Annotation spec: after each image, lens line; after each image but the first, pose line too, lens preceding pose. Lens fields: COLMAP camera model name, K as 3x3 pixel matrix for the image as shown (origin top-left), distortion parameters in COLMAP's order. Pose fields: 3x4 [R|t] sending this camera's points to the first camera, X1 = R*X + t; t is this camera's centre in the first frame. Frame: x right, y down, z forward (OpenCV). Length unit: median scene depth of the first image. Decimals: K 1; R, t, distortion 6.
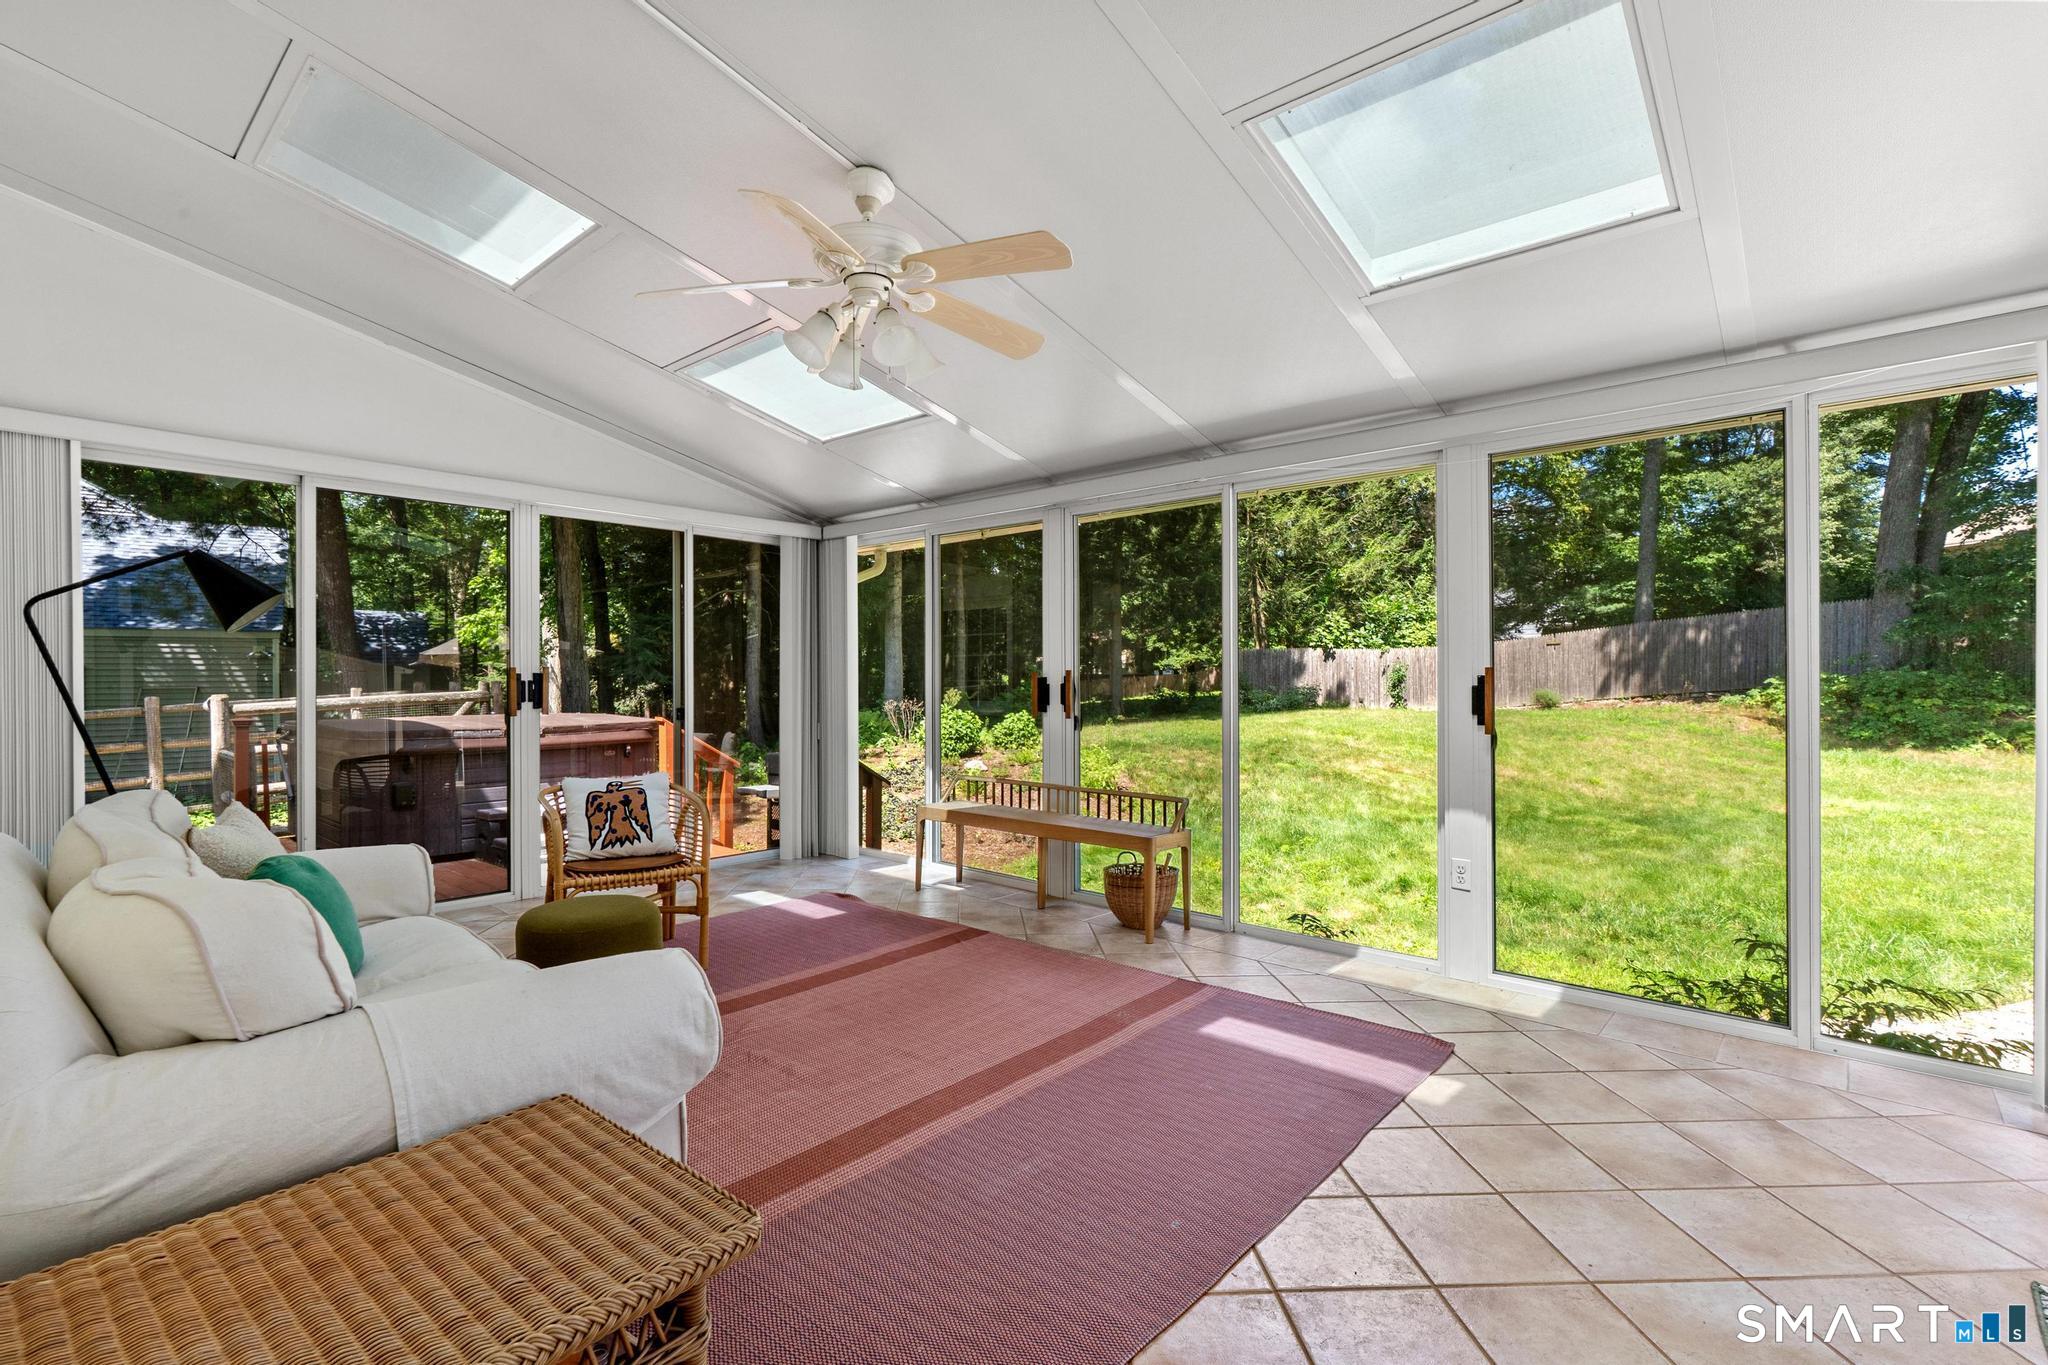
lens RADIAL K [[927.8, 0, 1021.9], [0, 927.8, 684.3], [0, 0, 1]] dist [-0.007613, 0.001026]
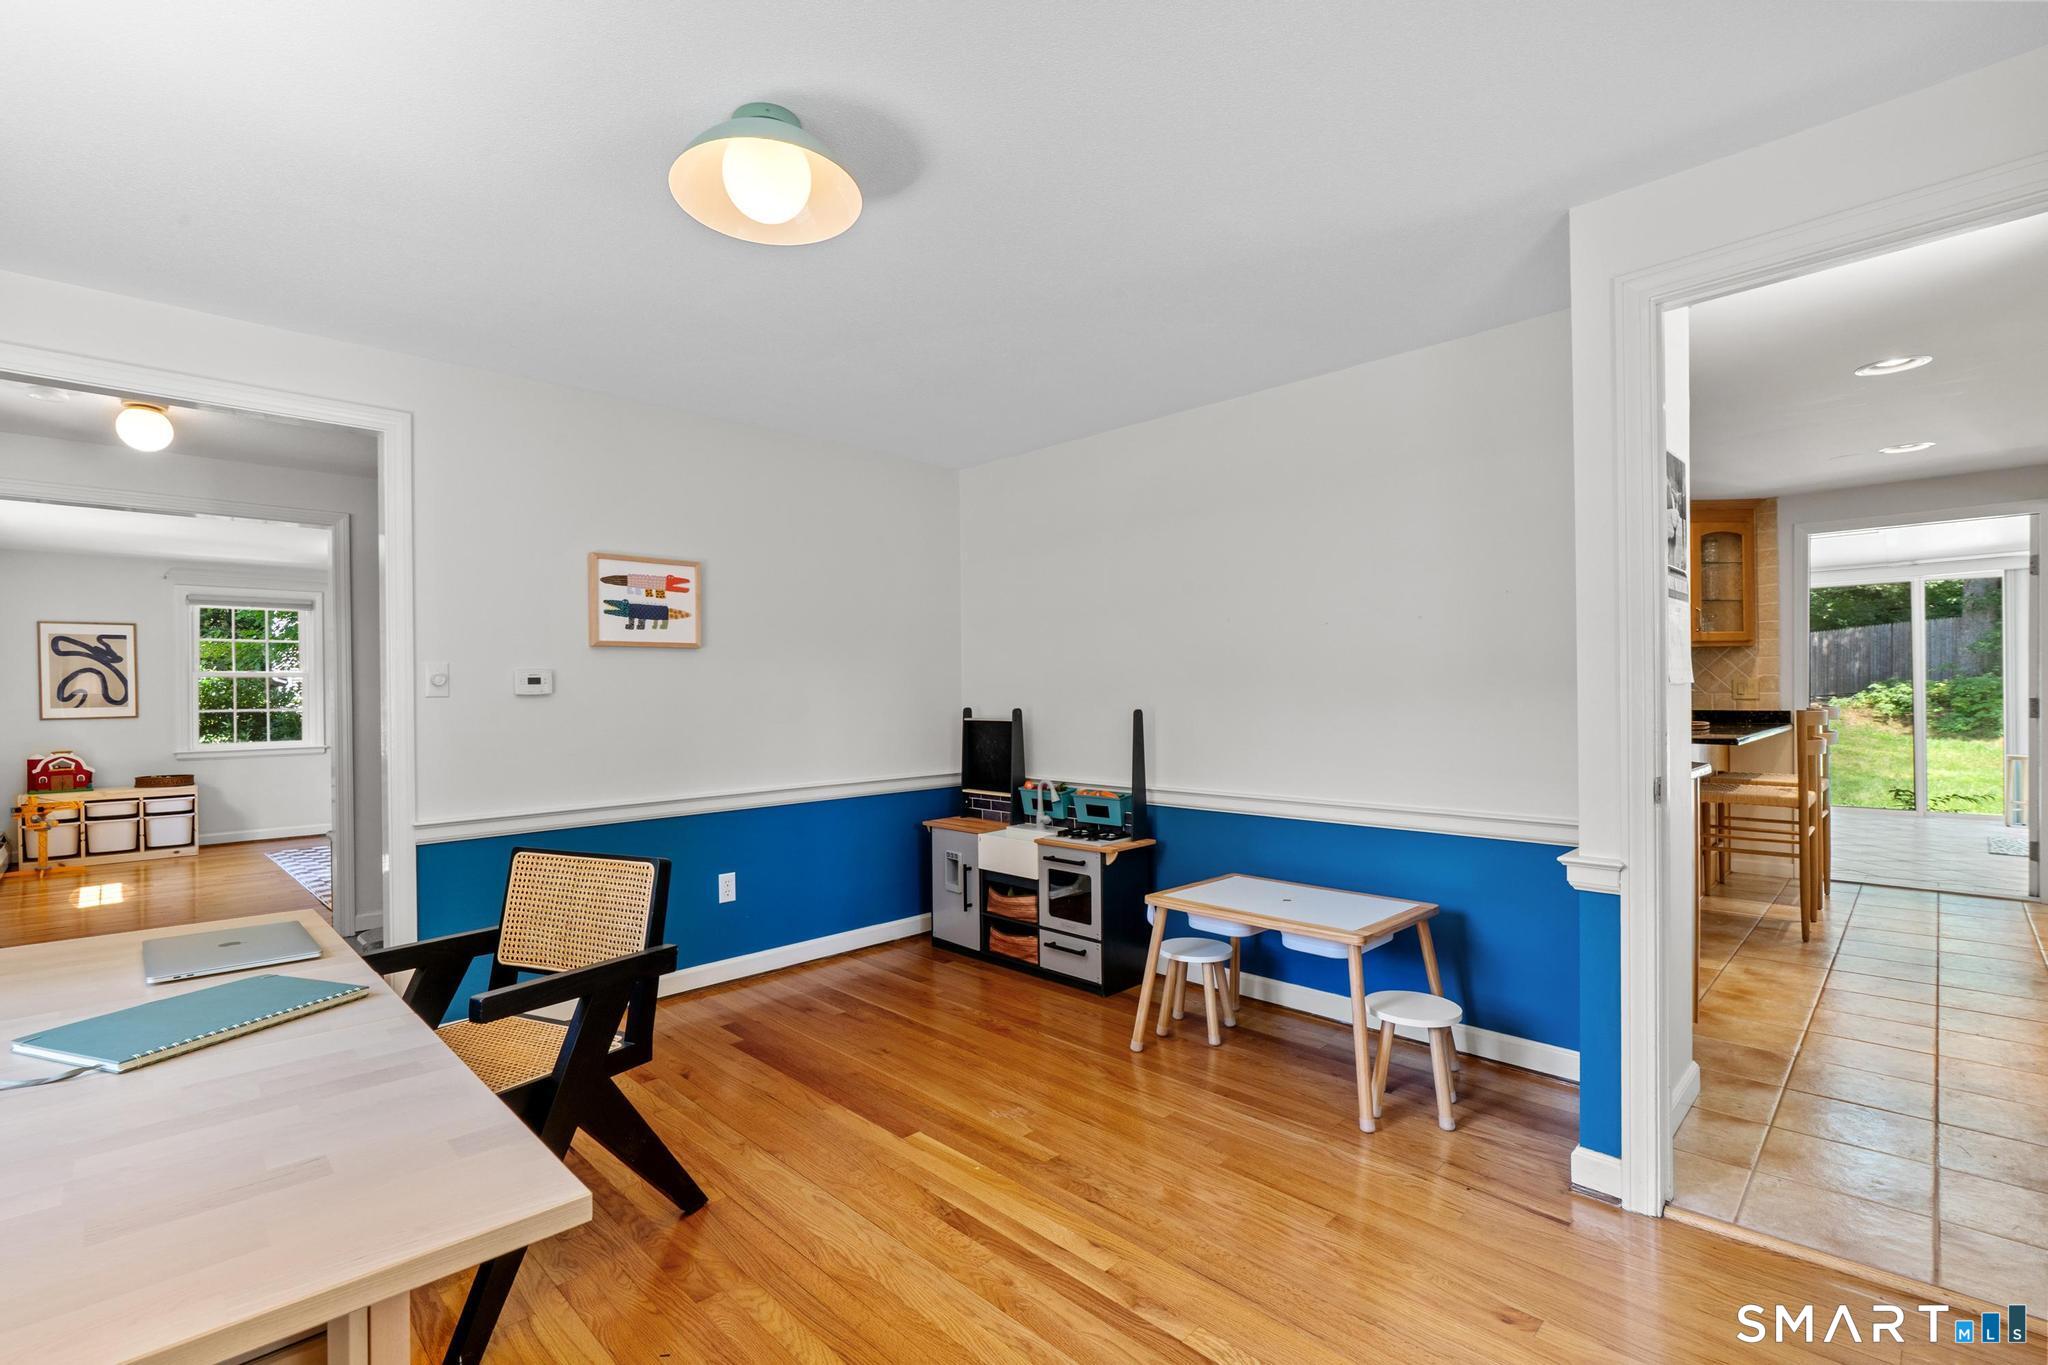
lens RADIAL K [[927.8, 0, 1028.1], [0, 927.8, 697.2], [0, 0, 1]] dist [-0.007613, 0.001026]
pose [[0.998375, -0.014556, -0.055097, -0.261473], [0.014236, 0.999880, -0.006185, 0.003249], [0.055180, 0.005390, 0.998462, -0.304976]]
